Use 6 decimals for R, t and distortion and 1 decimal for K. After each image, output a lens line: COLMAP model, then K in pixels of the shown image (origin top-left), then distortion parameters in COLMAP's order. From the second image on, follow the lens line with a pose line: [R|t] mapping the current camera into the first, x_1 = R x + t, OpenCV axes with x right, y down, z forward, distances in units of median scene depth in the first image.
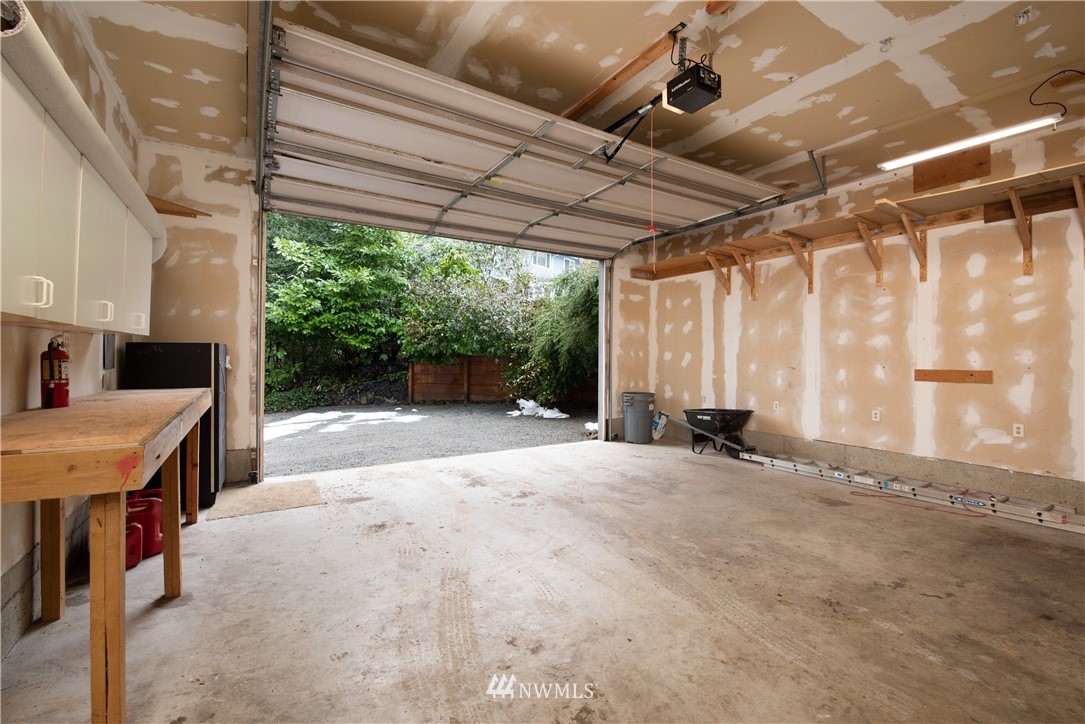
lens RADIAL K [[468.7, 0, 543.6], [0, 468.7, 358.3], [0, 0, 1]] dist [-0.014465, -0.000121]
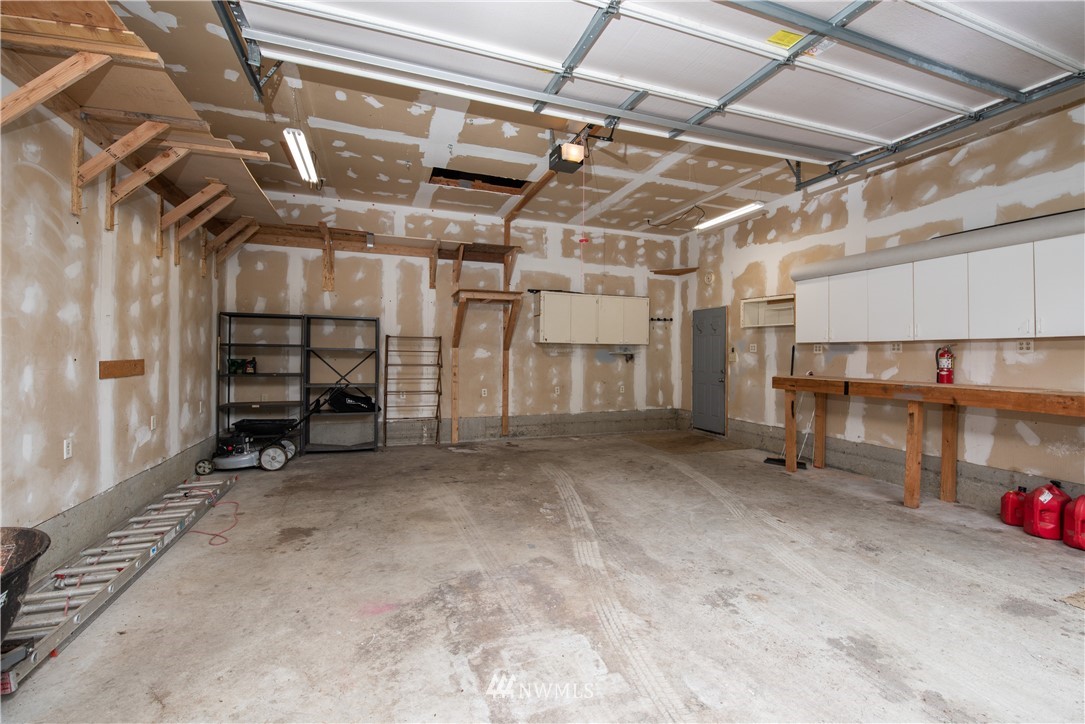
lens RADIAL K [[468.7, 0, 550.2], [0, 468.7, 355.9], [0, 0, 1]] dist [-0.014465, -0.000121]
pose [[-0.981144, -0.016243, 0.192597, 0.065382], [-0.014386, 0.999836, 0.011036, -0.000060], [-0.192744, 0.008057, -0.981216, 1.731384]]
